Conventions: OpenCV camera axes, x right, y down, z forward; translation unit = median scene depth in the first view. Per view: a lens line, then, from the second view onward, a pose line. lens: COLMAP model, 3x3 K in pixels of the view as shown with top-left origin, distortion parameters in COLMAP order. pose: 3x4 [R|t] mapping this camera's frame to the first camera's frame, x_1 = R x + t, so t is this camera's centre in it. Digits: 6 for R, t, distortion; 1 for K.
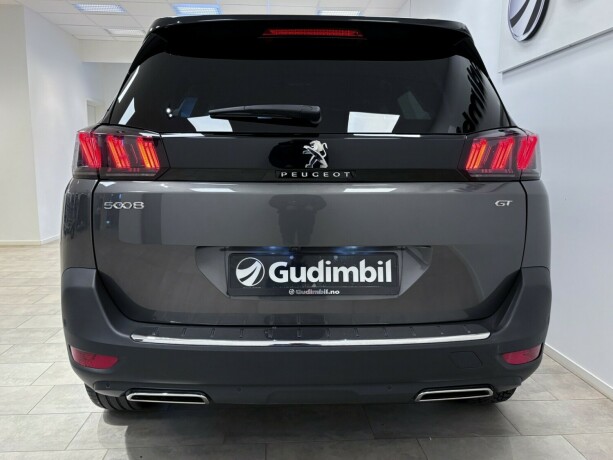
lens RADIAL K [[514.6, 0, 308.2], [0, 514.6, 227.6], [0, 0, 1]] dist [0.027962, -0.012556]
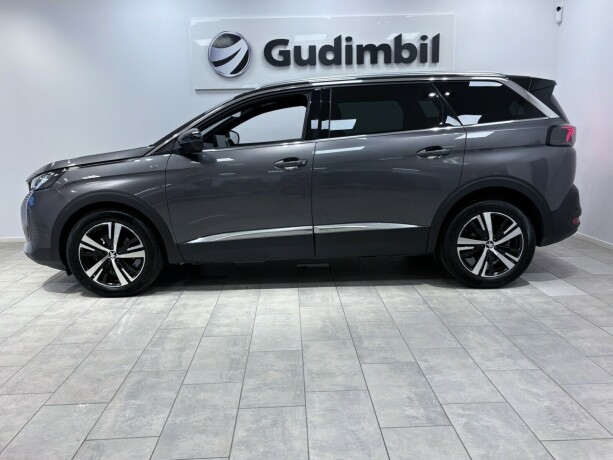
lens RADIAL K [[514.6, 0, 306.8], [0, 514.6, 229.2], [0, 0, 1]] dist [0.027962, -0.012556]
pose [[0.032560, -0.185805, 0.982047, -1.508713], [0.156446, 0.971404, 0.178604, -0.124187], [-0.987150, 0.147822, 0.060697, 0.715410]]
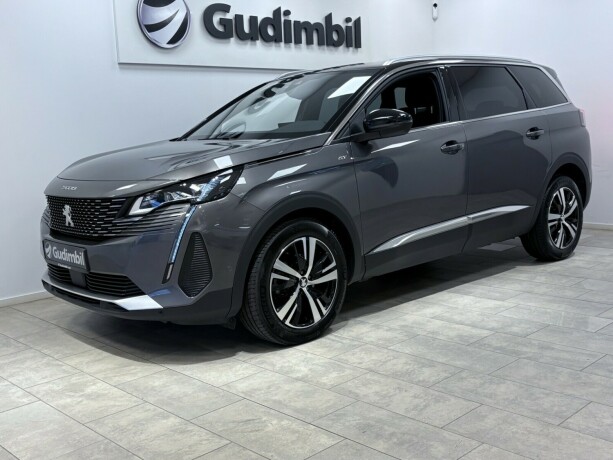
lens RADIAL K [[685.4, 0, 306.0], [0, 685.4, 227.9], [0, 0, 1]] dist [0.021707, 0.000000]
pose [[-0.647113, -0.084872, 0.757655, -1.203985], [0.143020, 0.962627, 0.229986, -0.278333], [-0.748859, 0.257187, -0.610791, 1.960185]]
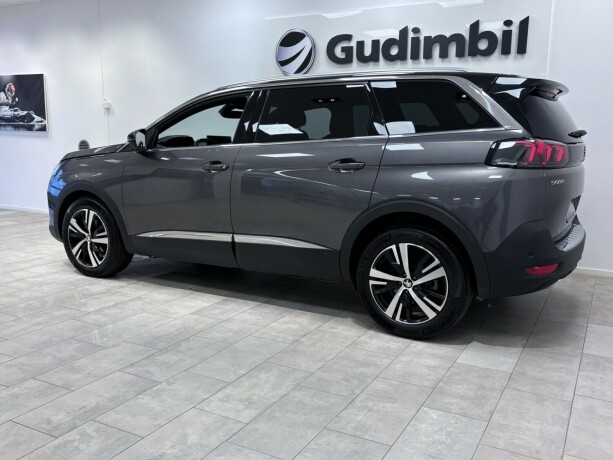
lens RADIAL K [[568.6, 0, 308.3], [0, 568.6, 234.0], [0, 0, 1]] dist [0.022462, 0.000000]
pose [[0.530546, -0.139893, 0.836033, -1.288563], [0.101422, 0.989679, 0.101241, -0.022870], [-0.841567, 0.031079, 0.539258, -0.073931]]
